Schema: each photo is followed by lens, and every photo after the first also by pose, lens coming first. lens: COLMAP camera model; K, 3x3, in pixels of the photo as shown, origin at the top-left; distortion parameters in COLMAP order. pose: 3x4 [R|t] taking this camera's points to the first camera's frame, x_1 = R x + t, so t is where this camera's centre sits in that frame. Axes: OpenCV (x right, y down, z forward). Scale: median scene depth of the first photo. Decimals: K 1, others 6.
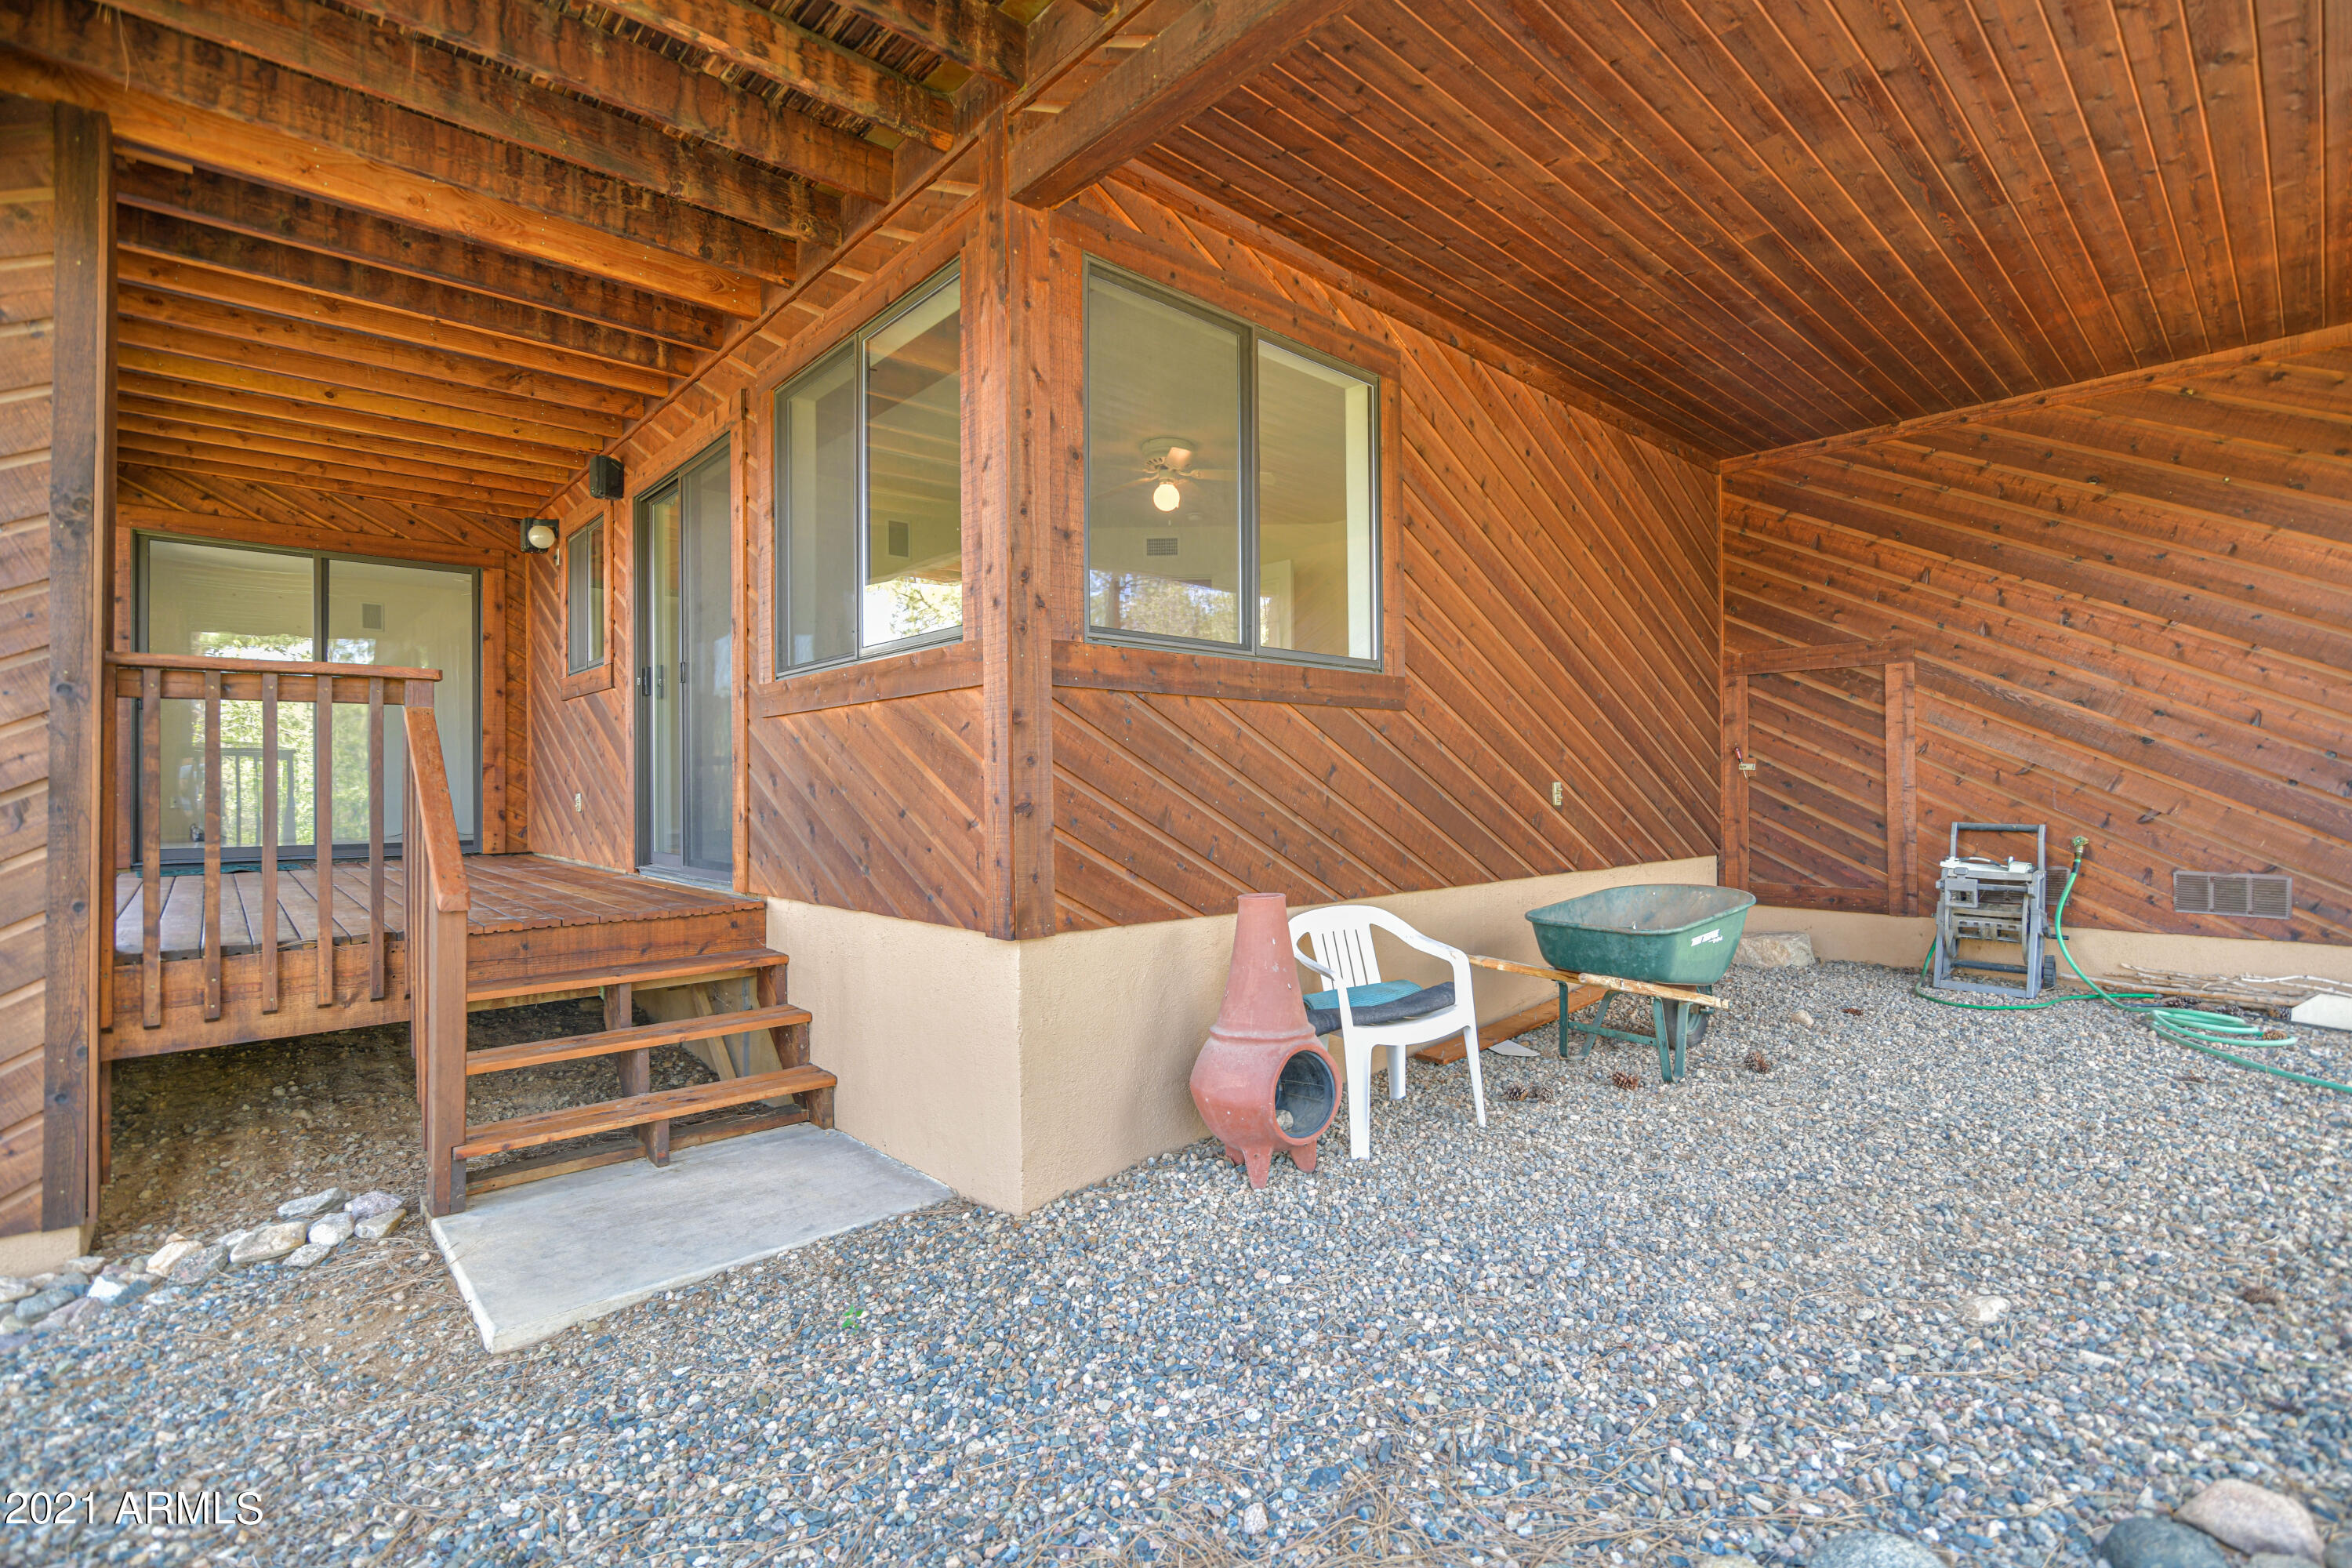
lens RADIAL K [[1068.4, 0, 1177.4], [0, 1068.4, 786.6], [0, 0, 1]] dist [-0.002783, -0.001165]
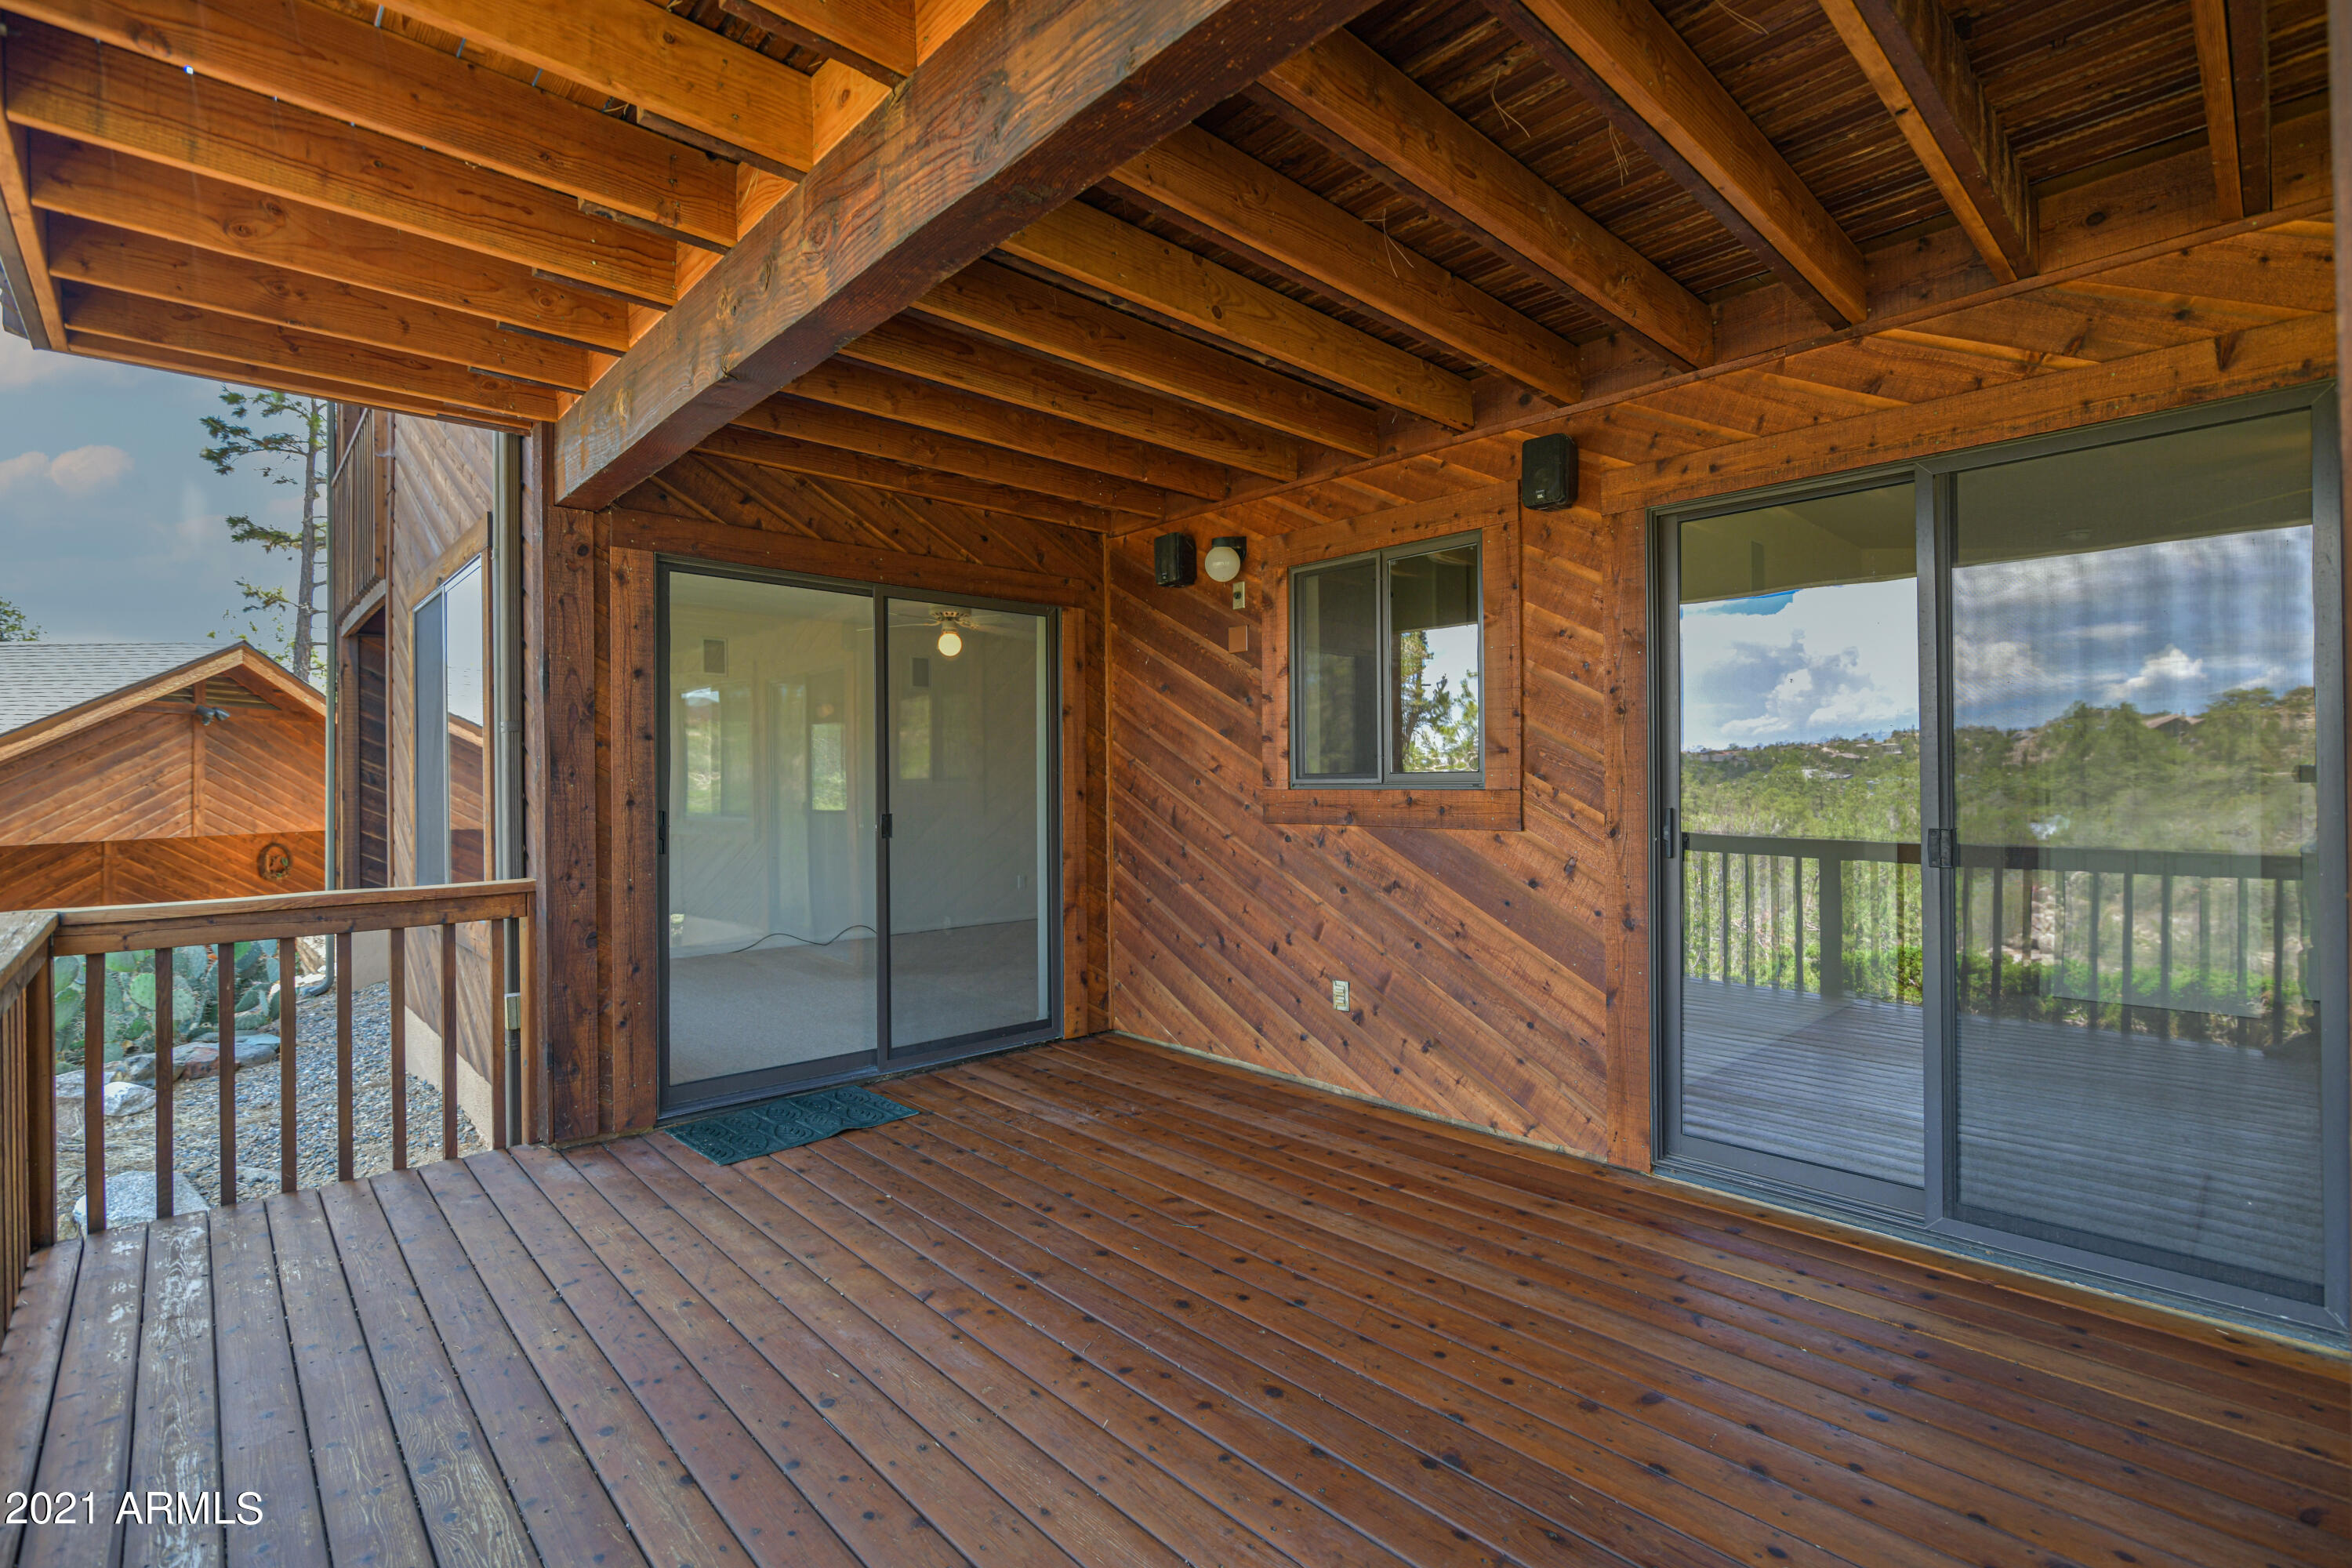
lens RADIAL K [[1068.4, 0, 1178.5], [0, 1068.4, 782.1], [0, 0, 1]] dist [-0.002783, -0.001165]
pose [[0.999942, 0.000460, 0.010742, -0.588296], [-0.000486, 0.999997, 0.002404, -0.098294], [-0.010741, -0.002409, 0.999939, 0.339203]]
